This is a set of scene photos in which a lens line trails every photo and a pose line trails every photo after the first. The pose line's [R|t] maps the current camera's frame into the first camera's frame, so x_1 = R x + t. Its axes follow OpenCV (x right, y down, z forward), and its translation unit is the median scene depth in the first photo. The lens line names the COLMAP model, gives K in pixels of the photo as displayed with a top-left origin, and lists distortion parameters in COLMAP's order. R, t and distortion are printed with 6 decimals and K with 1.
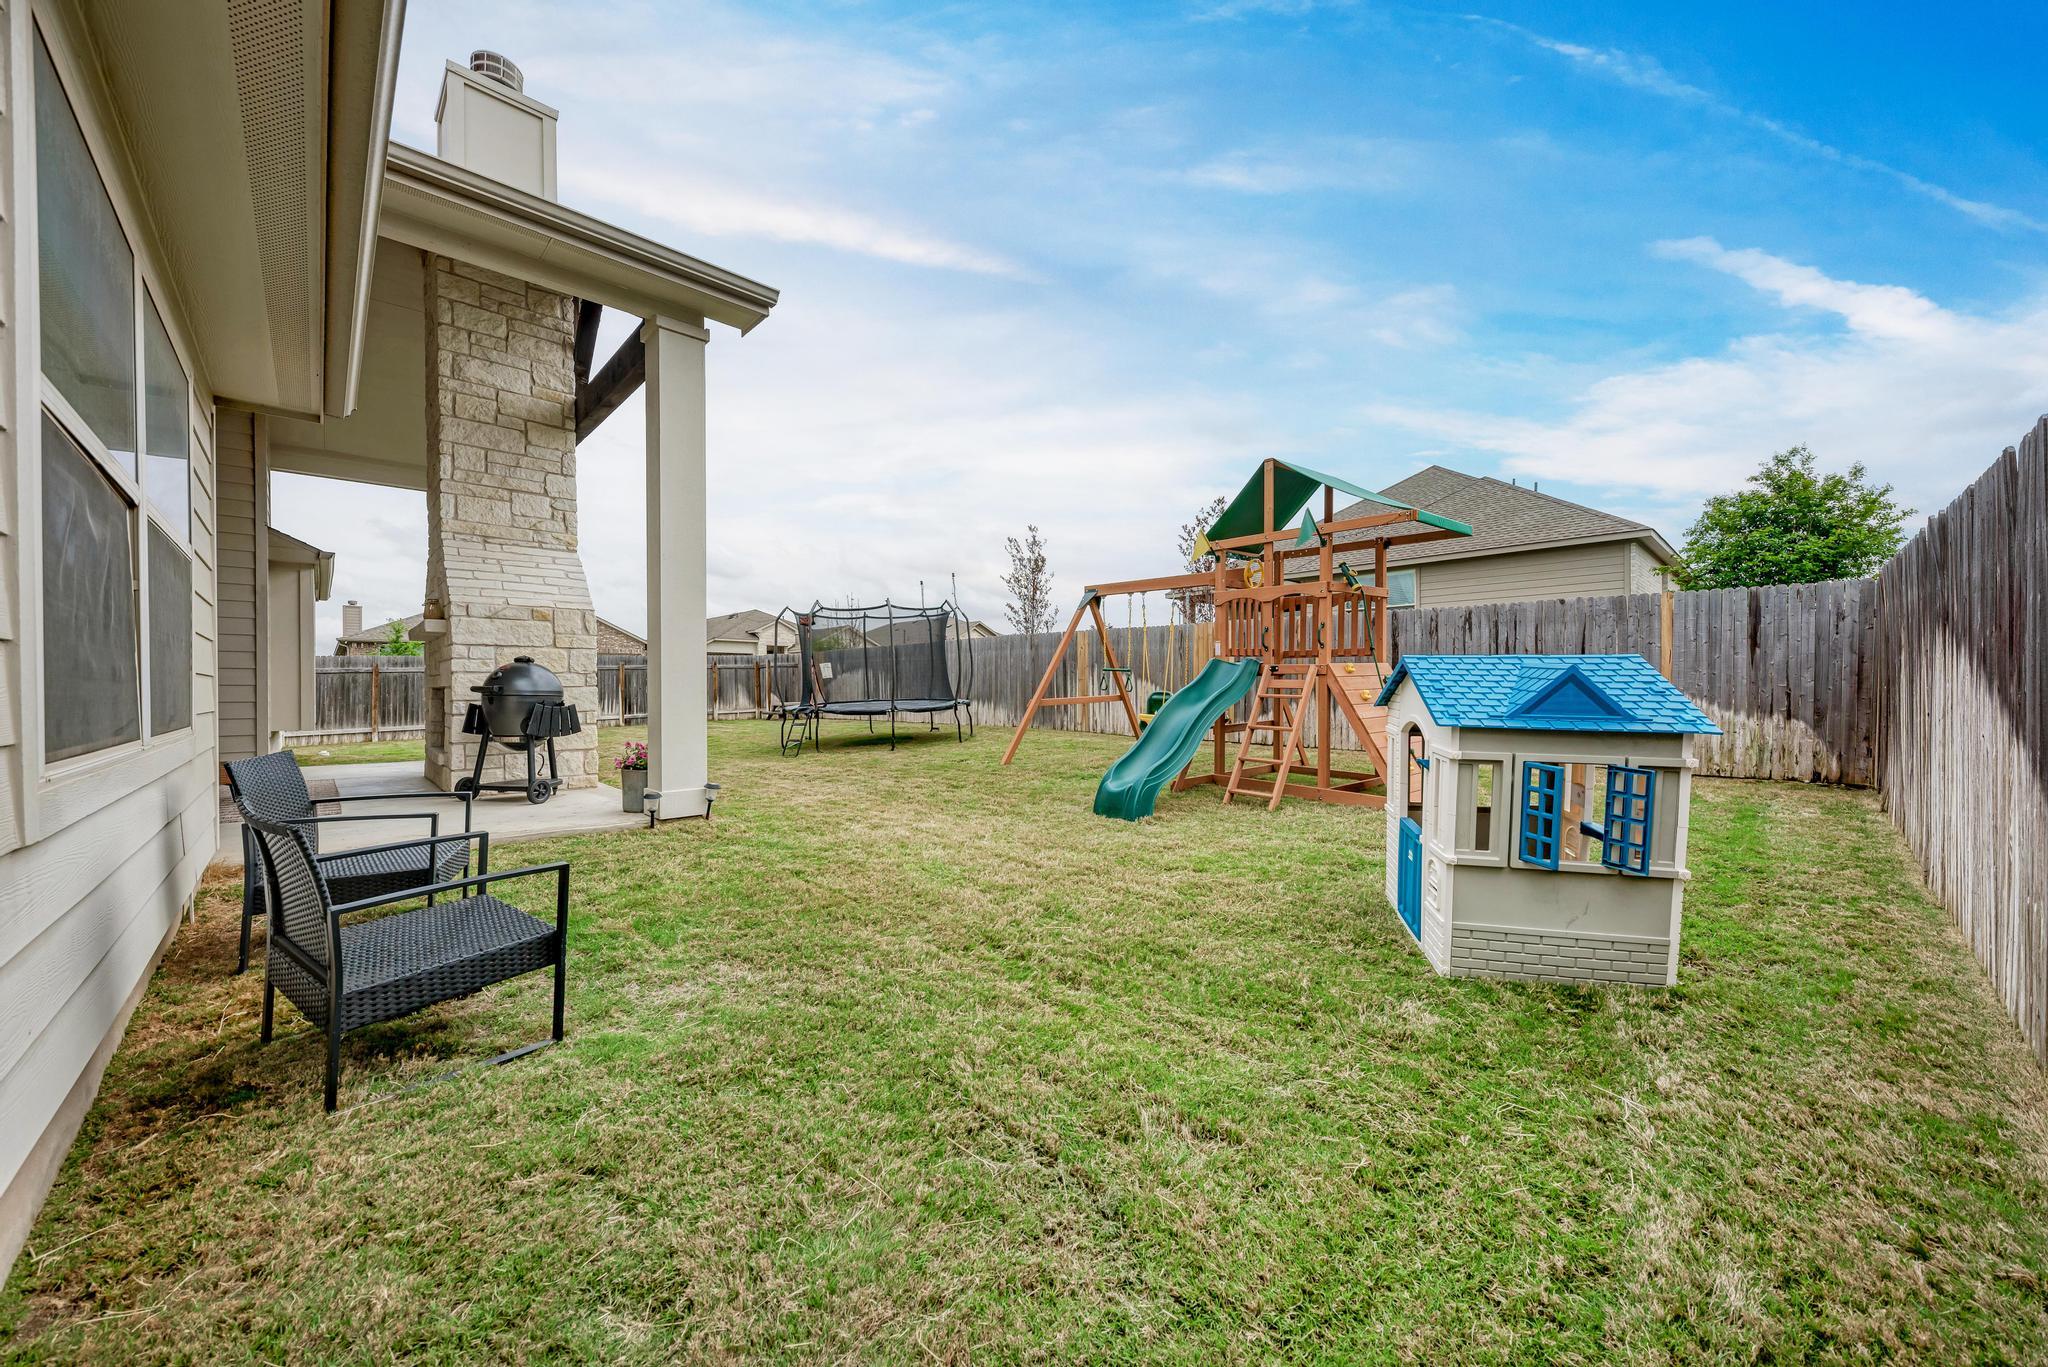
lens RADIAL K [[757.3, 0, 1024.7], [0, 757.3, 691.5], [0, 0, 1]] dist [0.009498, 0.000147]
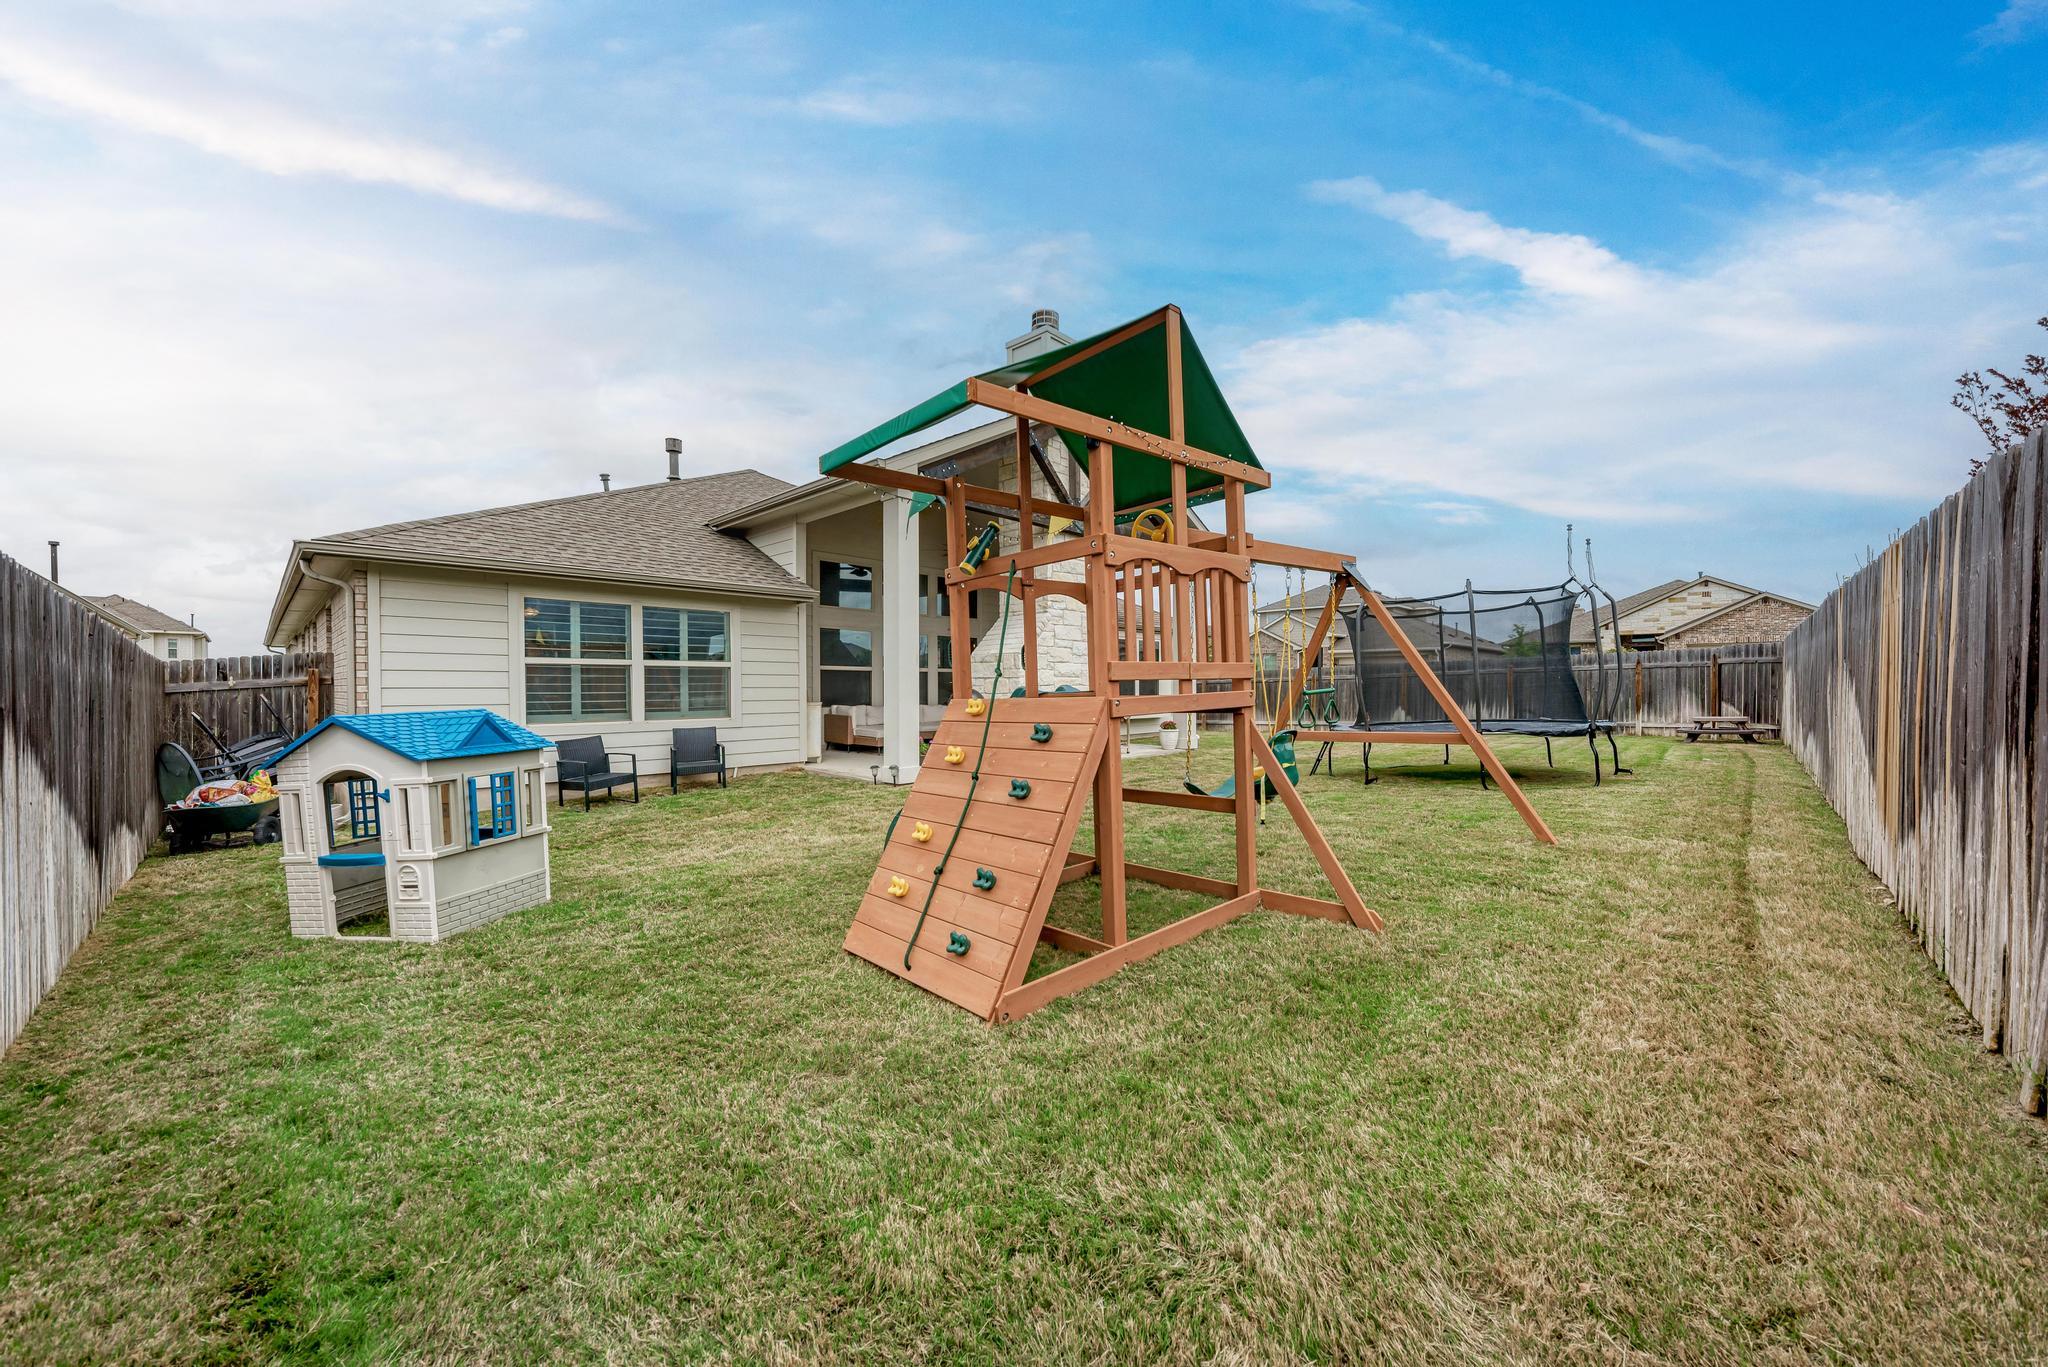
lens RADIAL K [[757.3, 0, 1014.0], [0, 757.3, 695.4], [0, 0, 1]] dist [0.009498, 0.000147]
pose [[0.999902, -0.002093, 0.013855, 0.486333], [0.002110, 0.999997, -0.001256, -0.015359], [-0.013852, 0.001285, 0.999903, 0.157159]]
